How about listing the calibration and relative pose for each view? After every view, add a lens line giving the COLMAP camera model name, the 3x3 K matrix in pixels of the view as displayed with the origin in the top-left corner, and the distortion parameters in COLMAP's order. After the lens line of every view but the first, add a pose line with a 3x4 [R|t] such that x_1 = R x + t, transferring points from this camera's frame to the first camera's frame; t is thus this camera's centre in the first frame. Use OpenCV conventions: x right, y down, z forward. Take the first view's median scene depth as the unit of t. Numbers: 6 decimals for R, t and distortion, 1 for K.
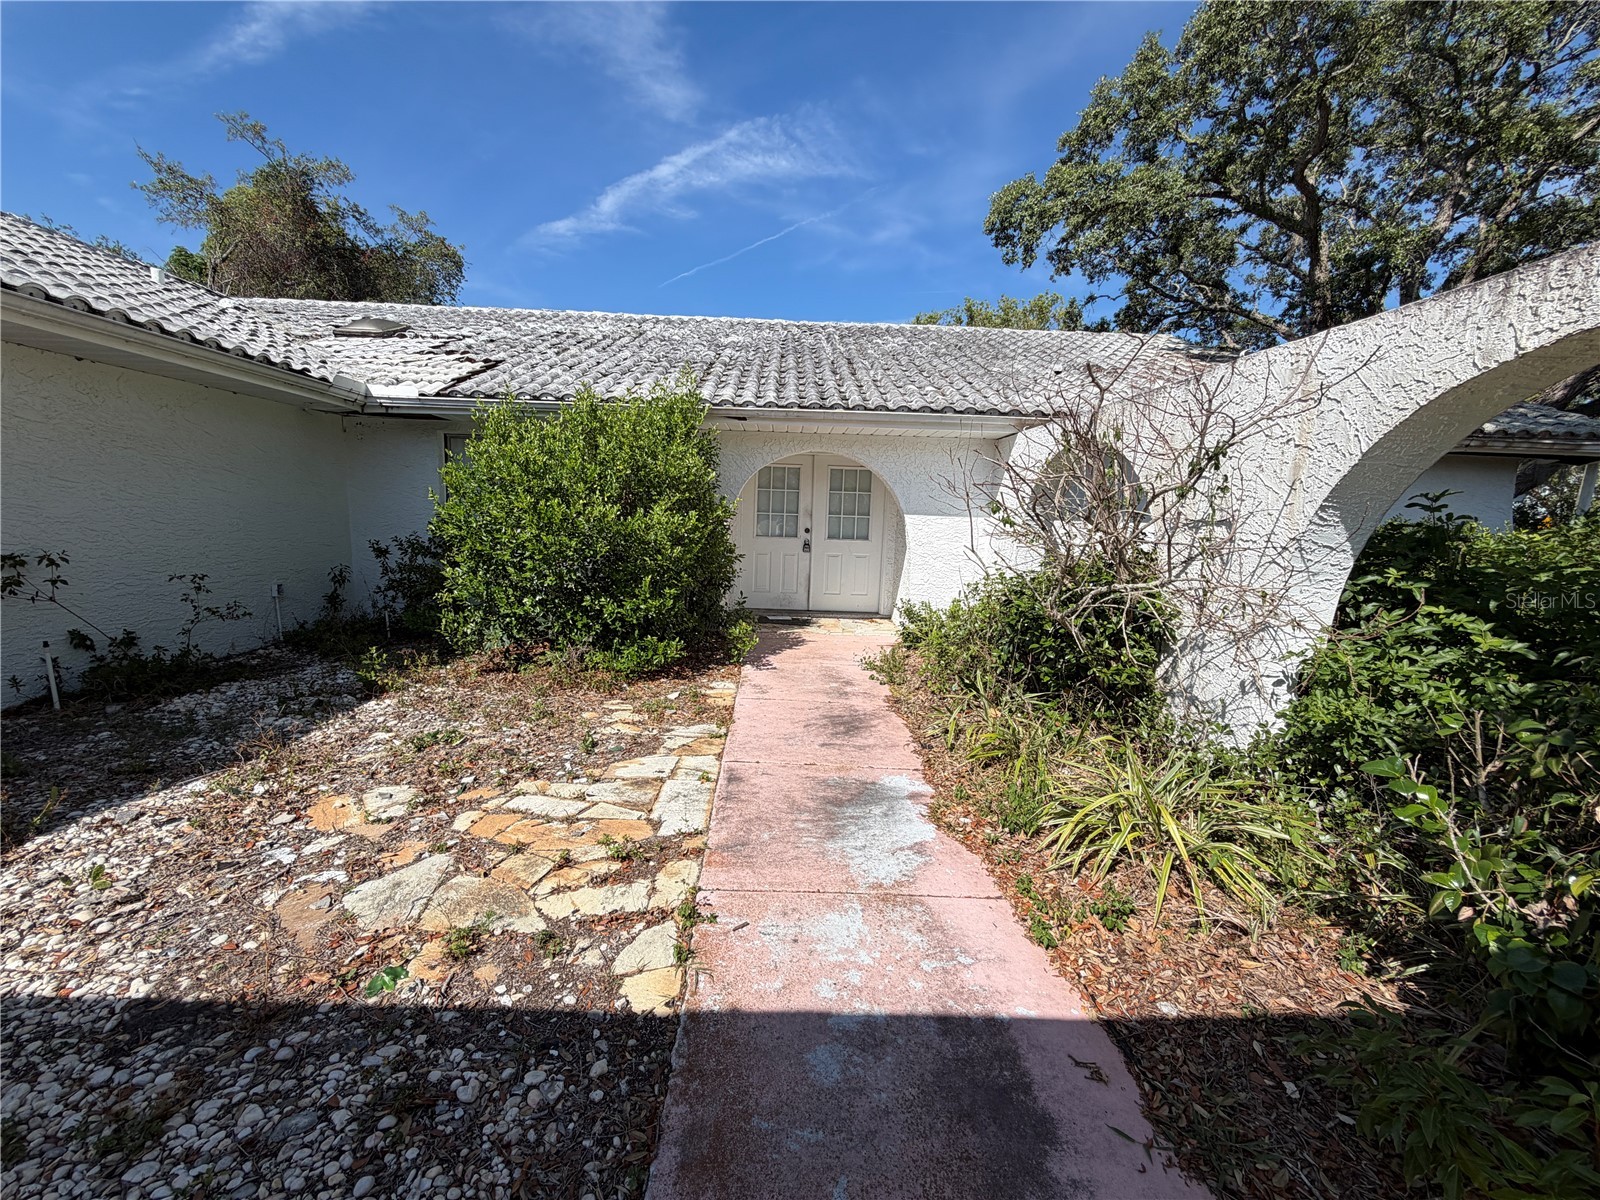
lens RADIAL K [[636.5, 0, 793.5], [0, 636.5, 601.8], [0, 0, 1]] dist [0.000934, 0.000033]
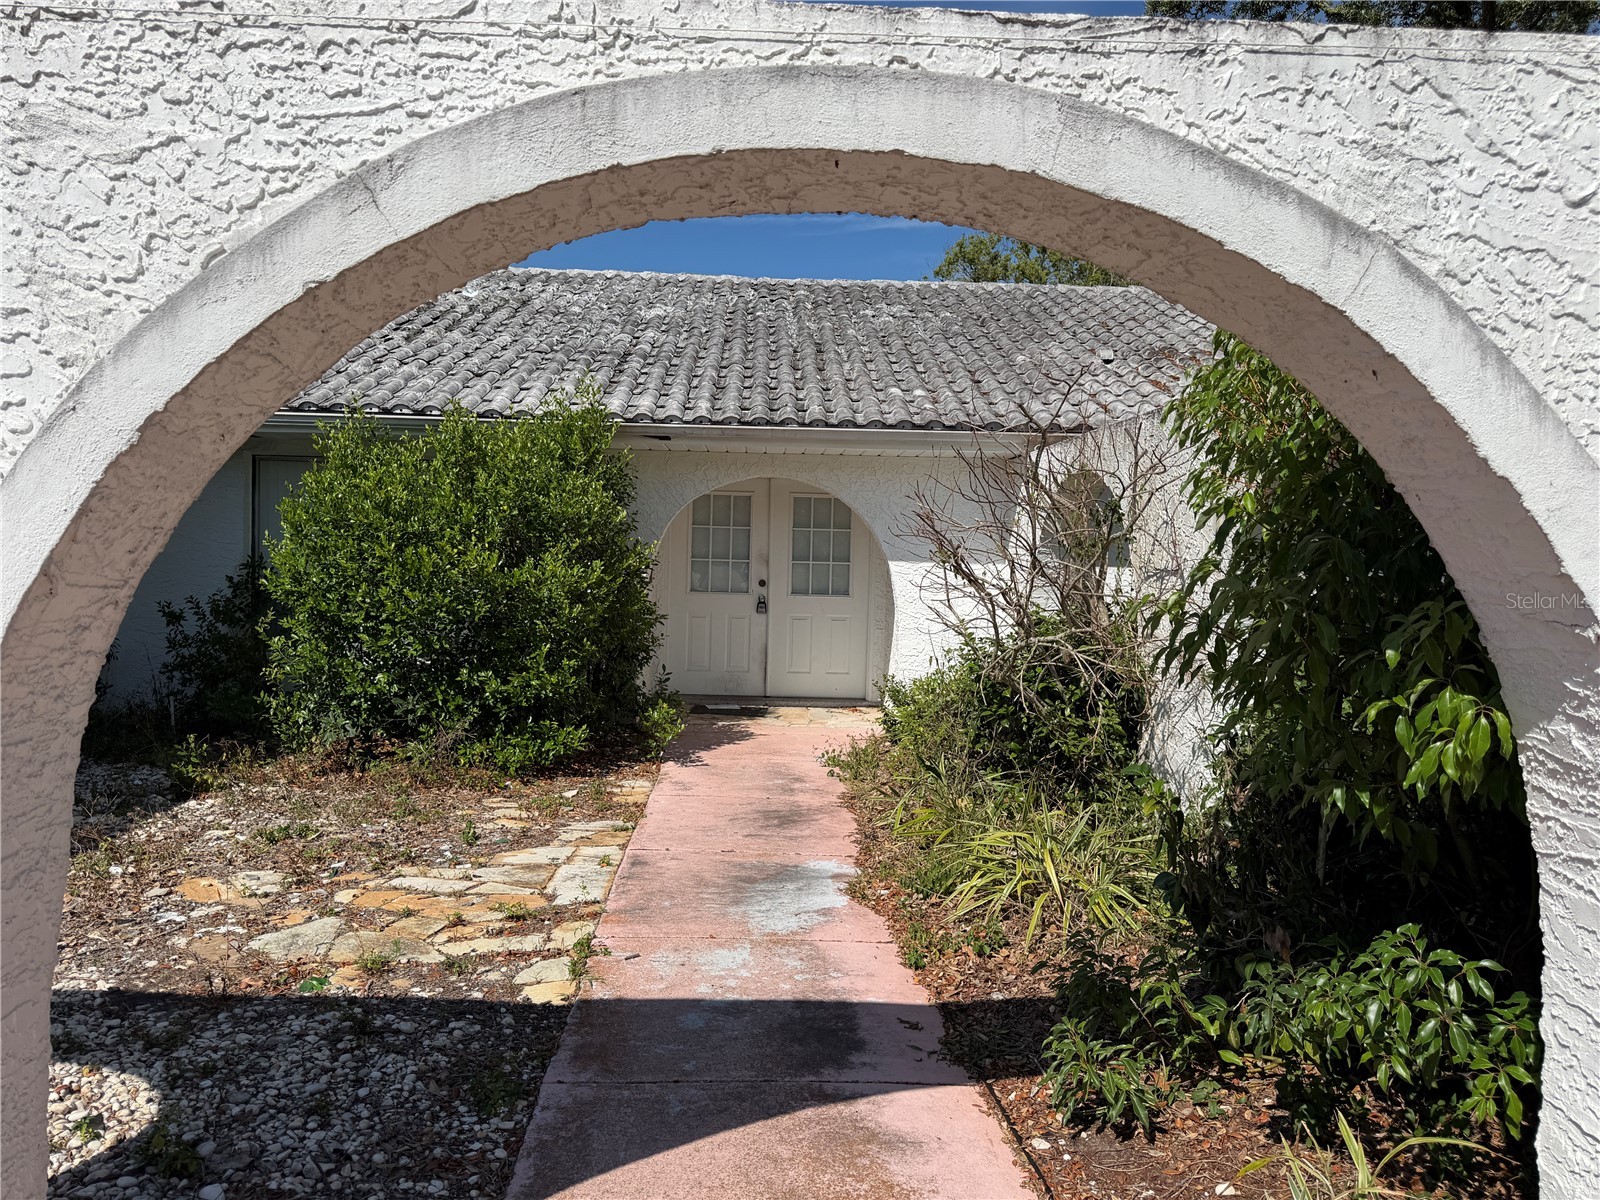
lens RADIAL K [[1116.6, 0, 802.4], [0, 1116.6, 602.2], [0, 0, 1]] dist [0.143912, -0.221561]
pose [[0.999789, -0.009916, 0.018009, 0.091641], [0.011531, 0.995704, -0.091876, 0.050867], [-0.017021, 0.092064, 0.995608, -0.501049]]
